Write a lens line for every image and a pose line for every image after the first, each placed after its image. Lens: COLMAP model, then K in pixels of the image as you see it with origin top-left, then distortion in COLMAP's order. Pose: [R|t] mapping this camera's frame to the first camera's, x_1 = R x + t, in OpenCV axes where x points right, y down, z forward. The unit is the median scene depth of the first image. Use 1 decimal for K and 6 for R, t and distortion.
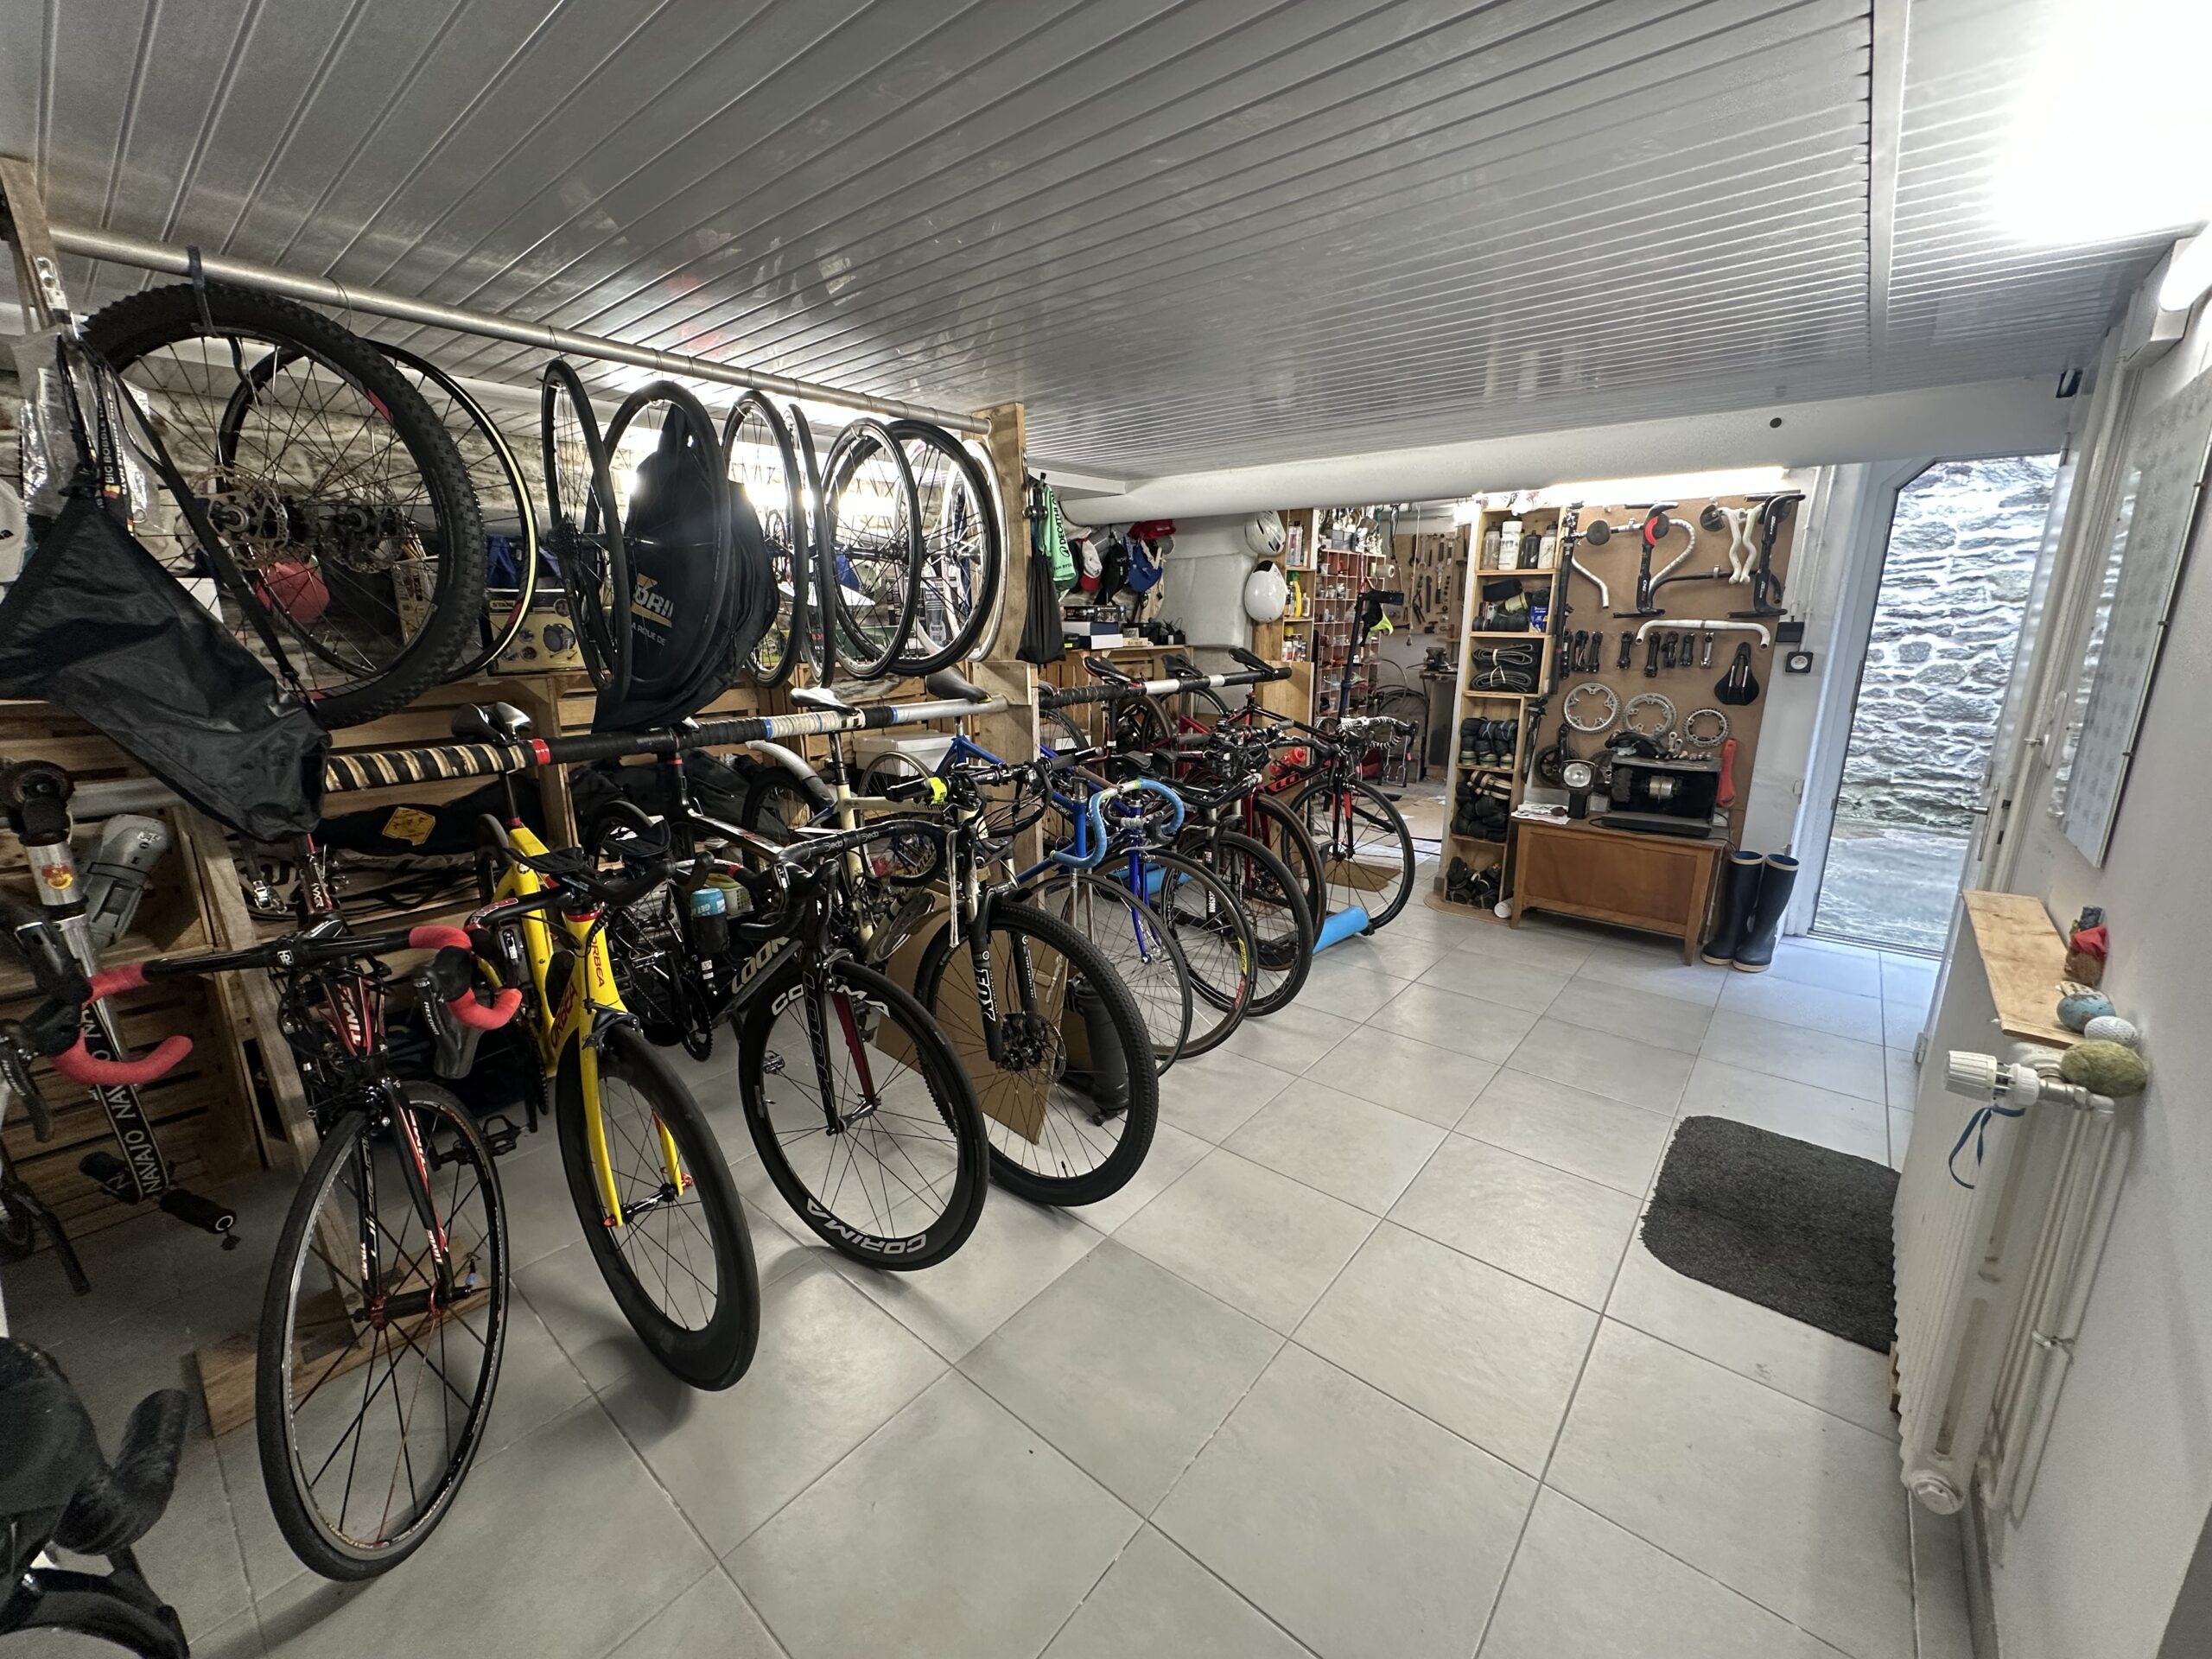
lens RADIAL K [[878.8, 0, 1106.0], [0, 878.8, 829.5], [0, 0, 1]] dist [-0.002334, -0.000423]
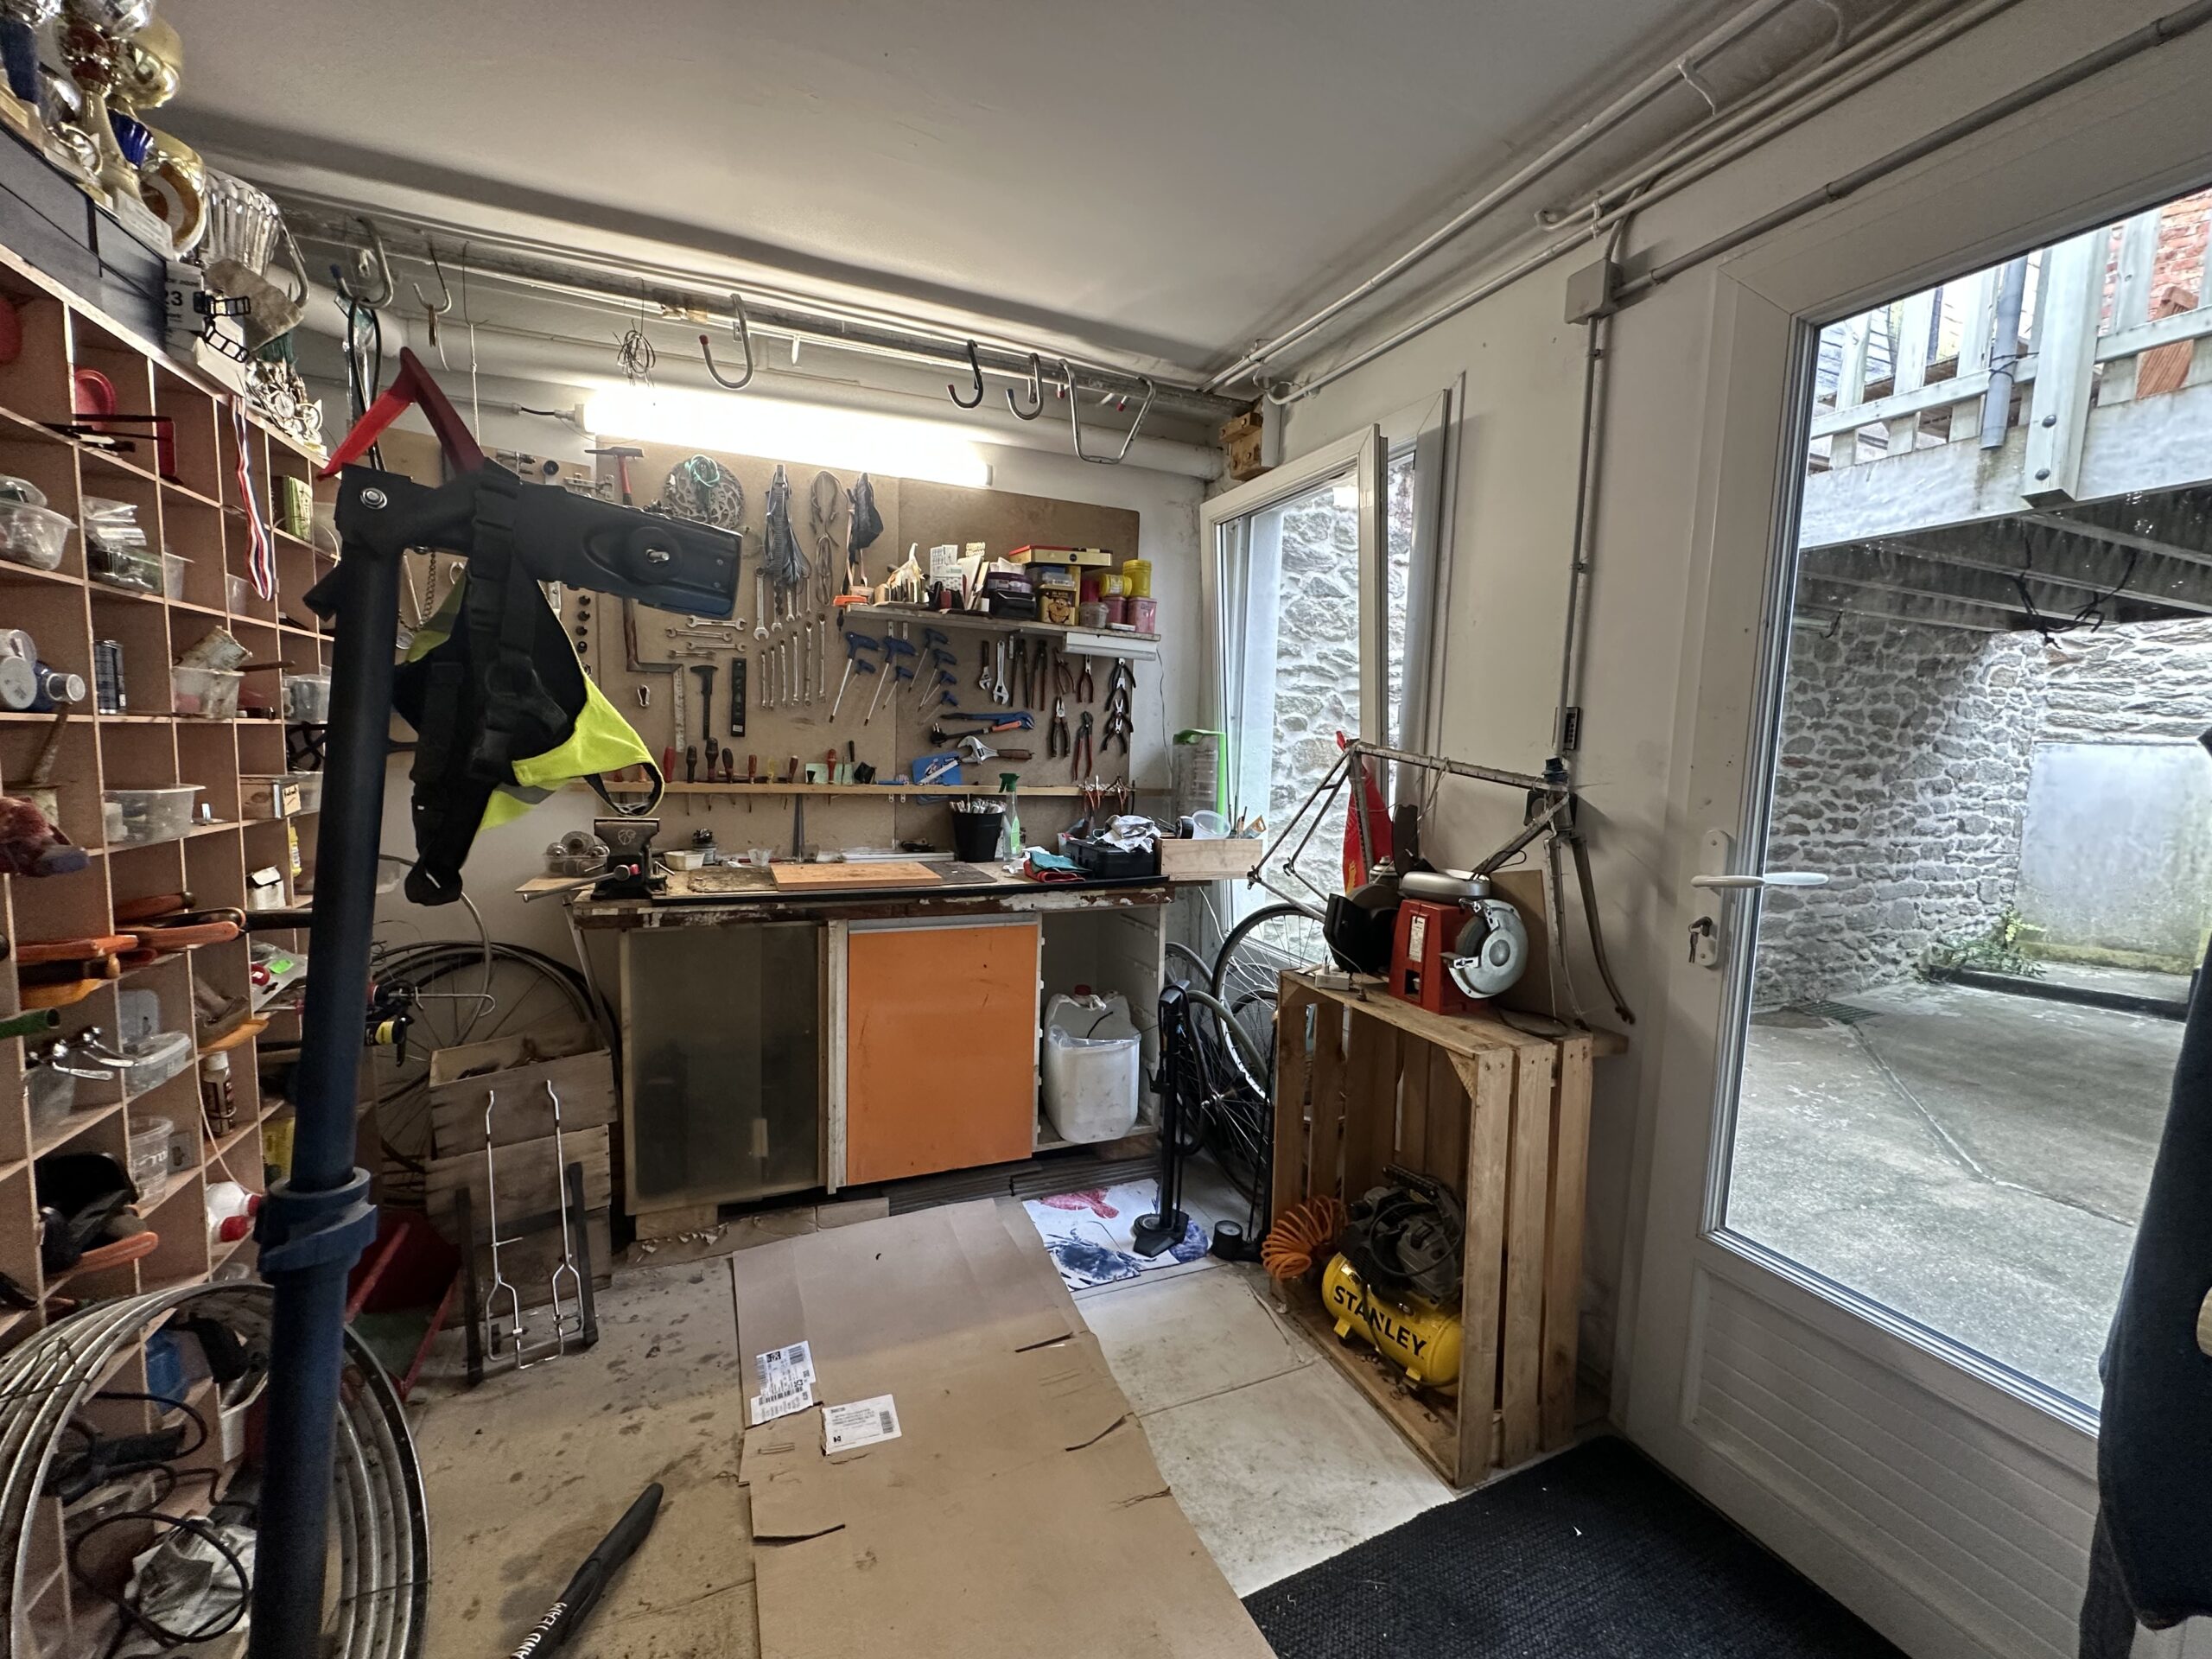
lens RADIAL K [[878.8, 0, 1106.0], [0, 878.8, 829.5], [0, 0, 1]] dist [-0.002334, -0.000423]
pose [[0.479034, -0.069129, 0.875070, 0.205895], [0.173289, 0.984723, -0.017071, -0.179139], [-0.860522, 0.159817, 0.483695, 0.758531]]
